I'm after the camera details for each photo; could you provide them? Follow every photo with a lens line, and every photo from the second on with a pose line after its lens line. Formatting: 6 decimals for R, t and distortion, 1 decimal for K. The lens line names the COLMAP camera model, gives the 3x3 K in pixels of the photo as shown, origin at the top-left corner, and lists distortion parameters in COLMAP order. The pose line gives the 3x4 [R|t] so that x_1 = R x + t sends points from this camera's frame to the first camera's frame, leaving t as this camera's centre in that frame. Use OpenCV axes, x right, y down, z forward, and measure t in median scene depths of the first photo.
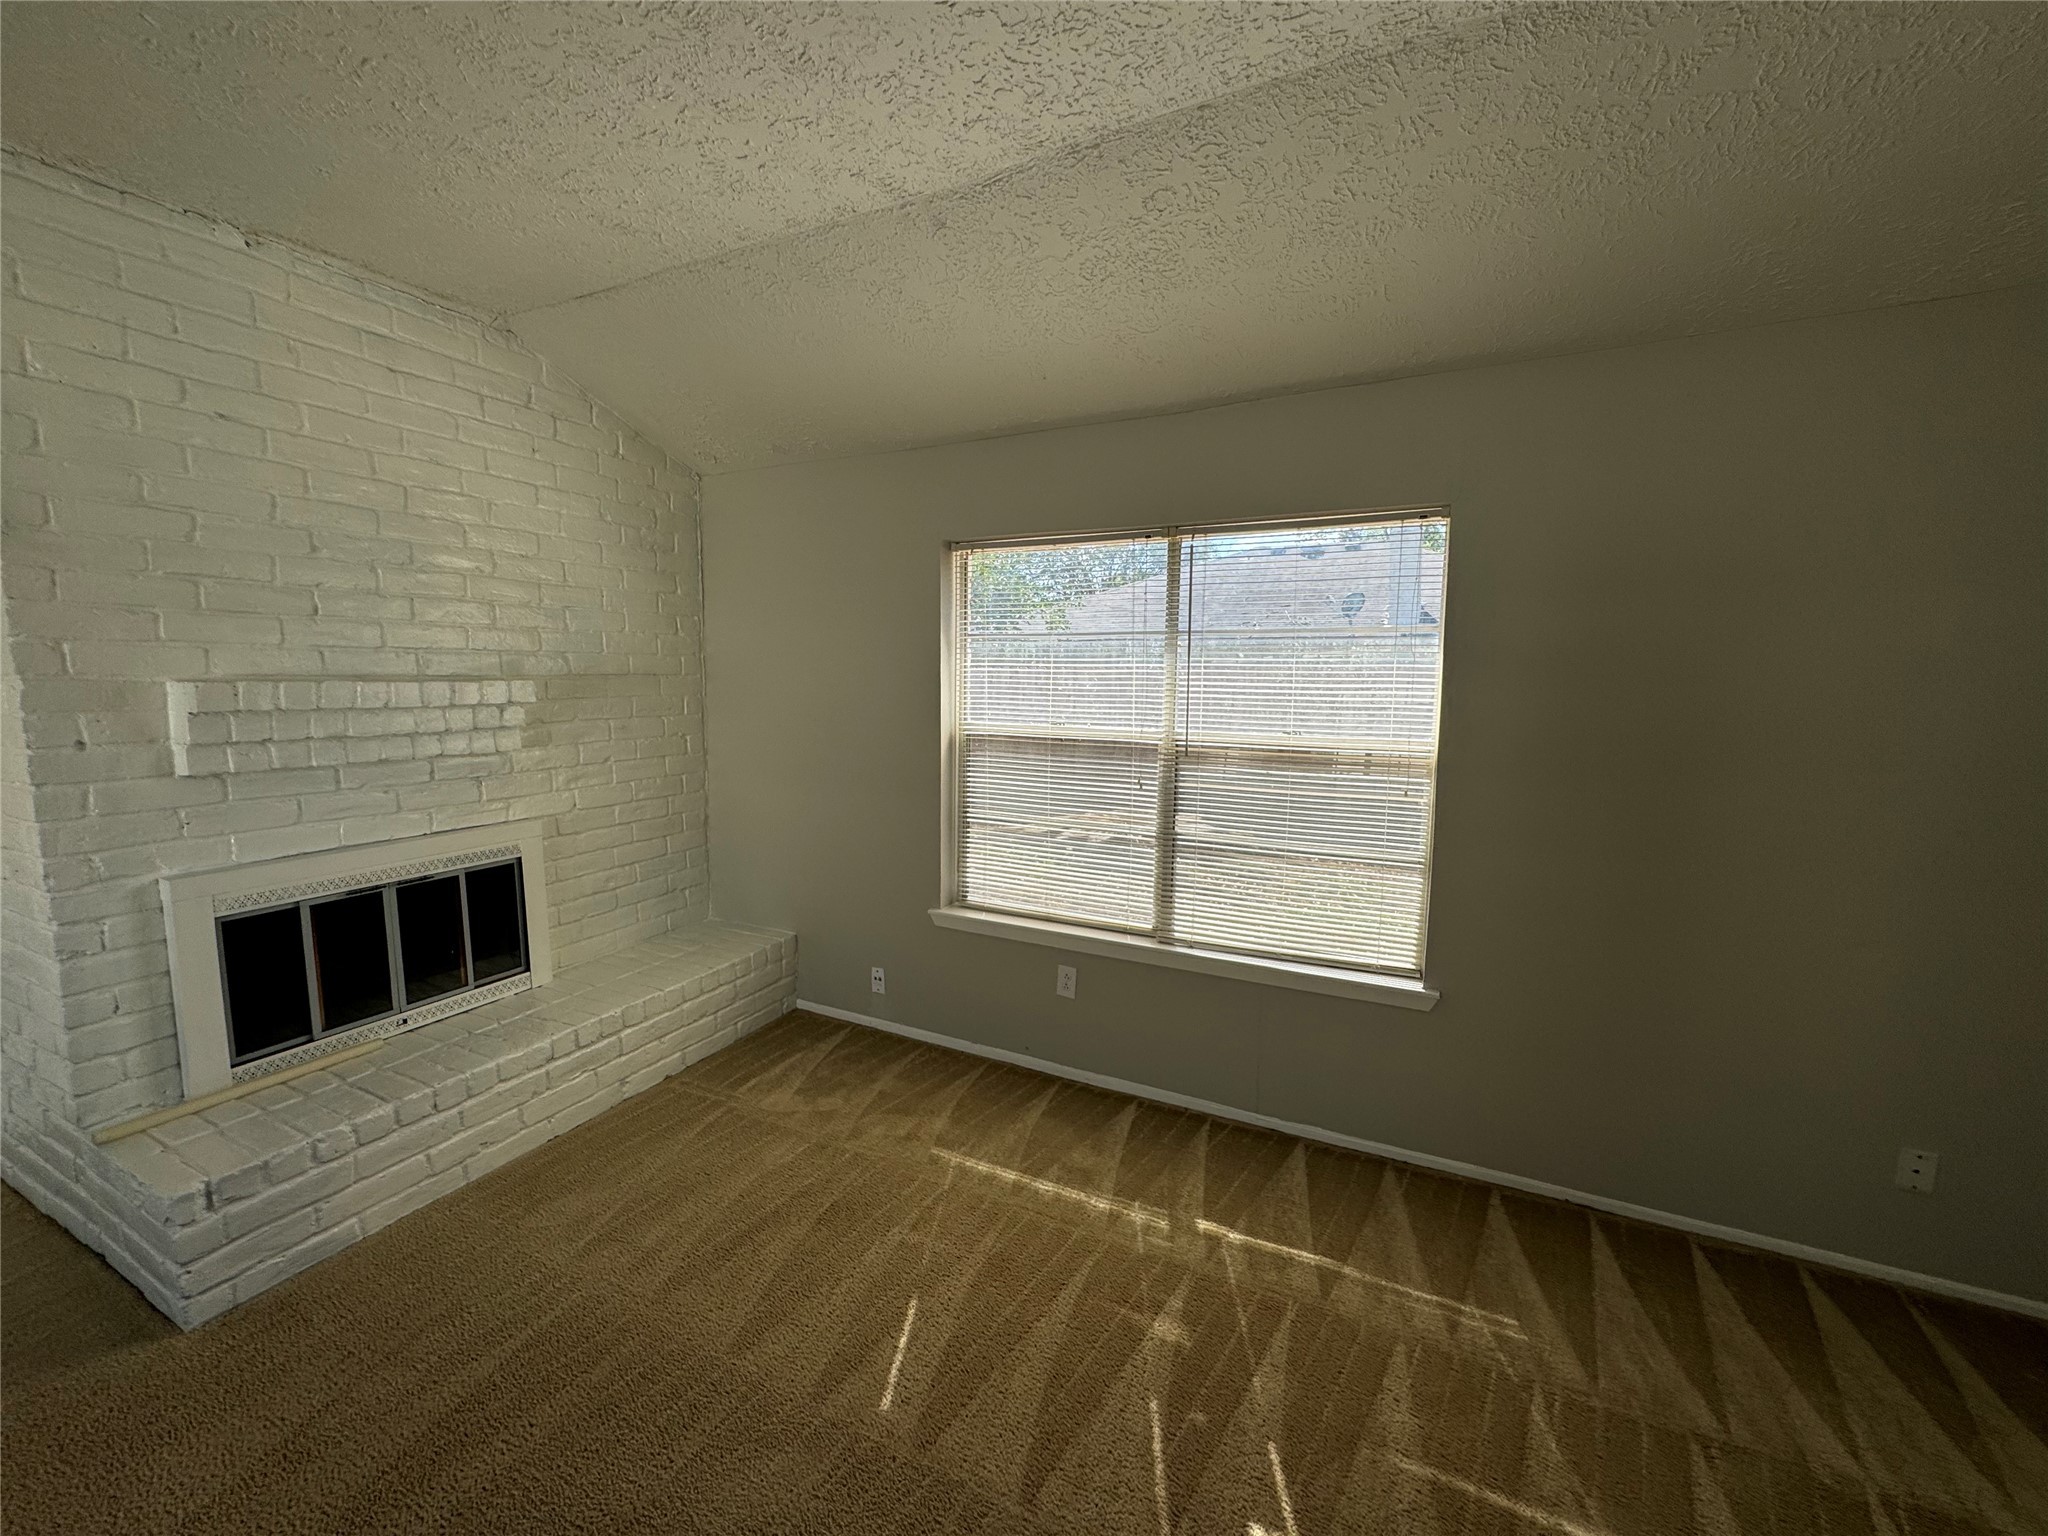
lens RADIAL K [[817.0, 0, 1024.0], [0, 817.0, 768.0], [0, 0, 1]] dist [-0.001387, -0.000281]
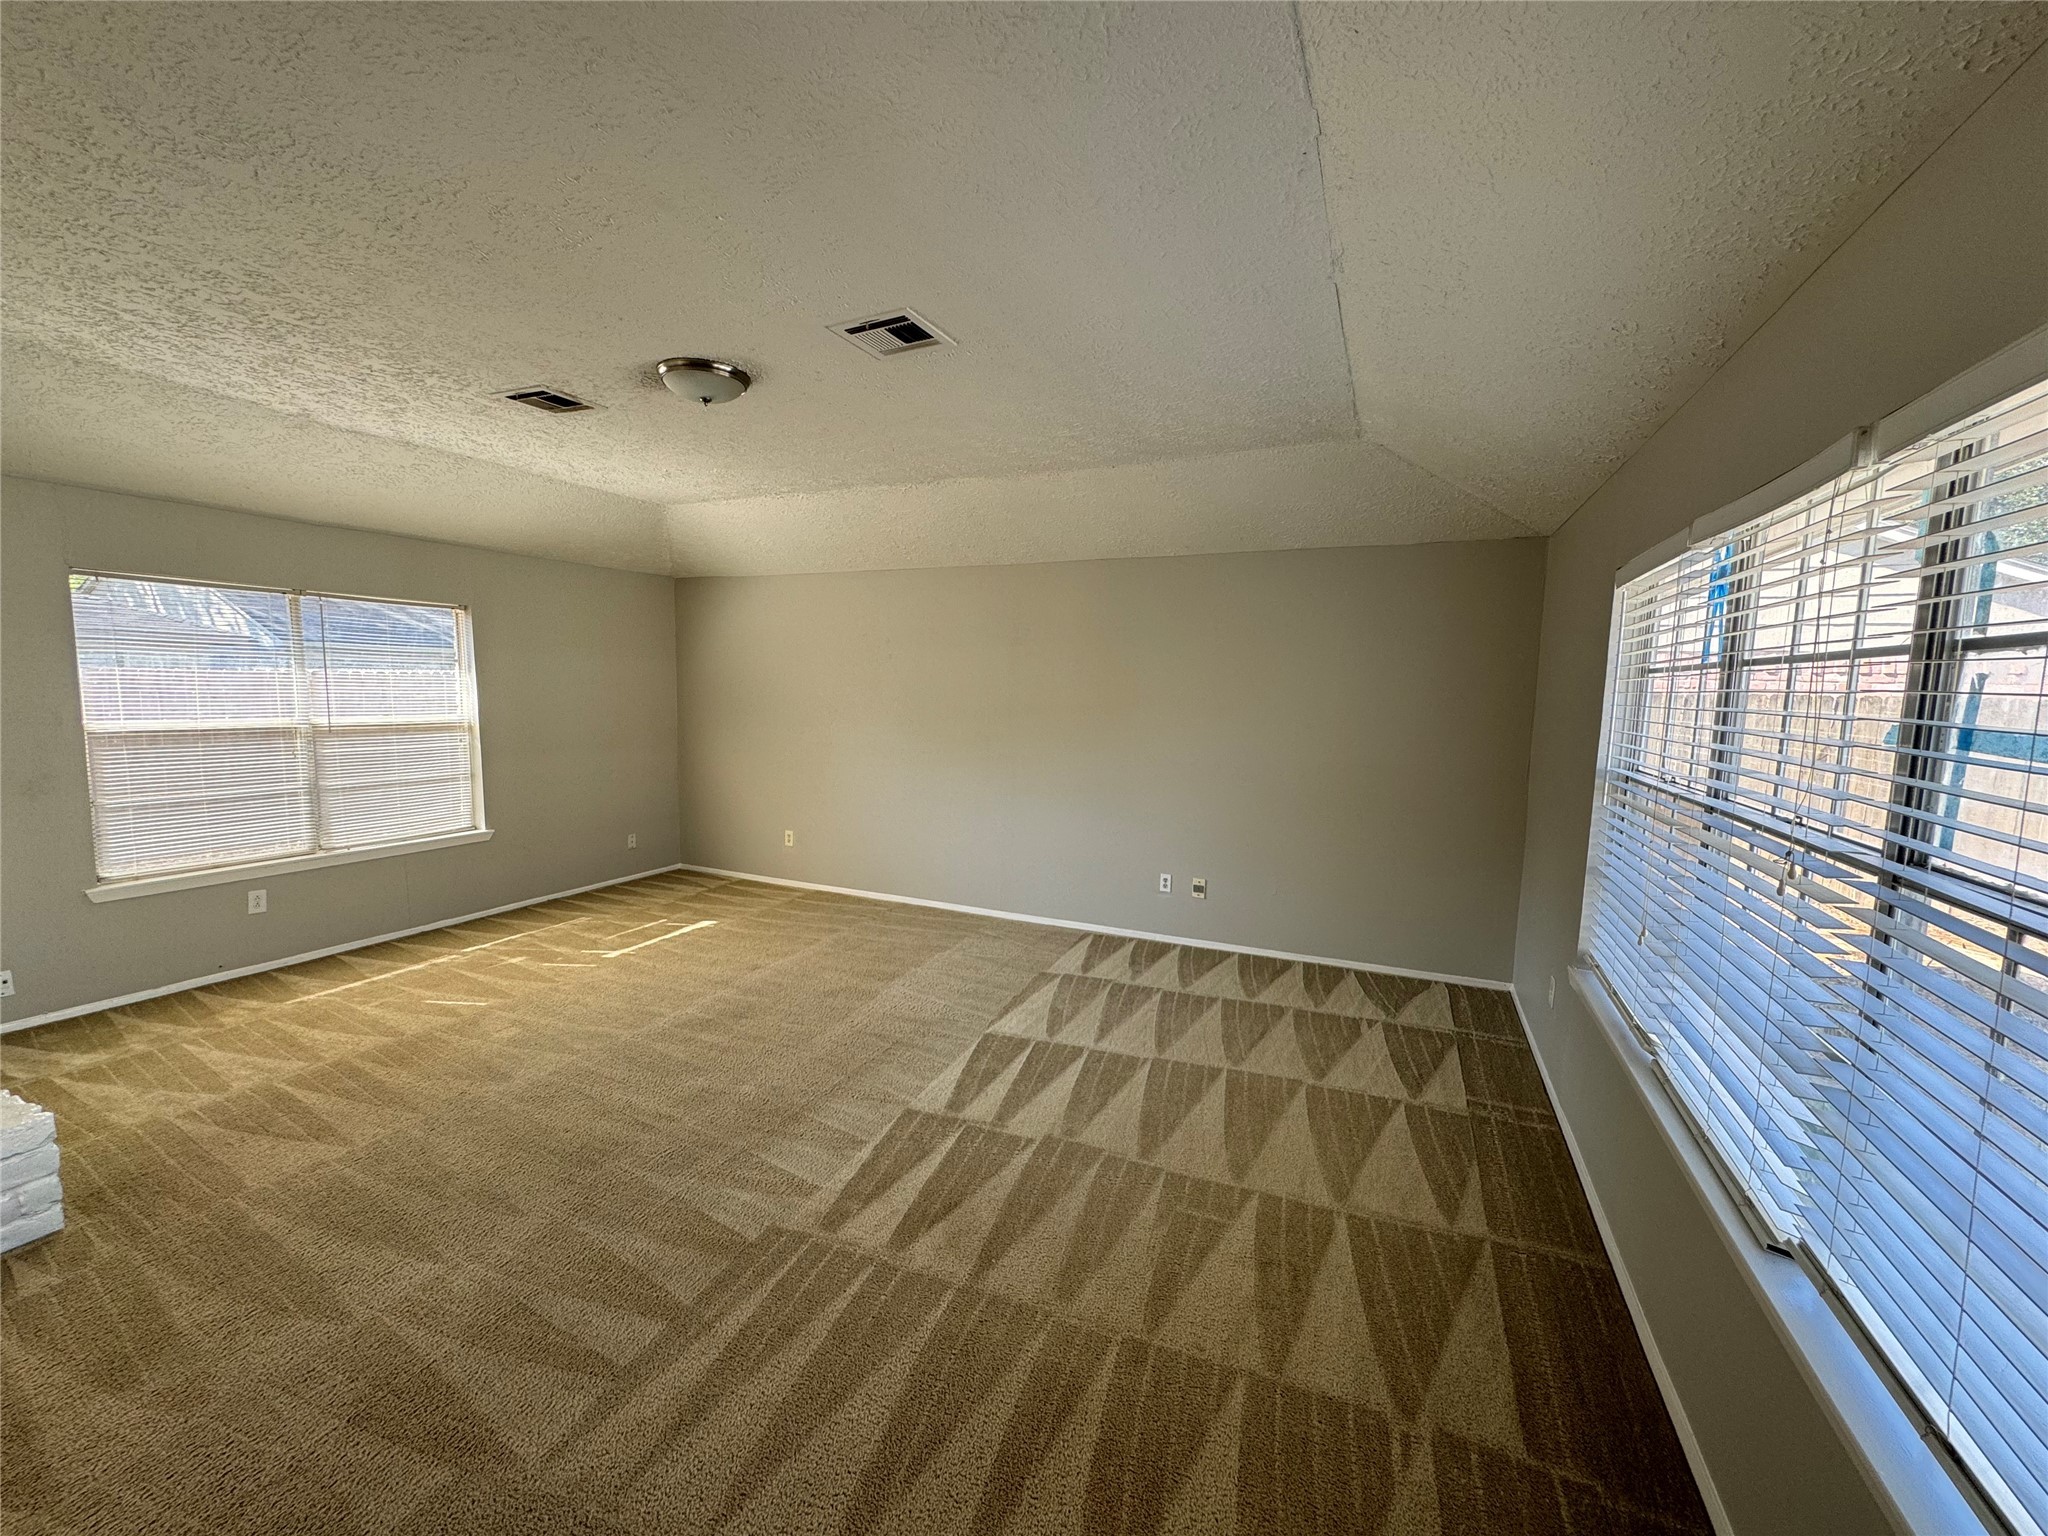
lens RADIAL K [[817.0, 0, 1024.0], [0, 817.0, 768.0], [0, 0, 1]] dist [-0.001387, -0.000281]
pose [[-0.036053, -0.109526, 0.993330, -1.689526], [0.089283, 0.989648, 0.112361, -0.007214], [-0.995354, 0.092738, -0.025901, -0.368551]]
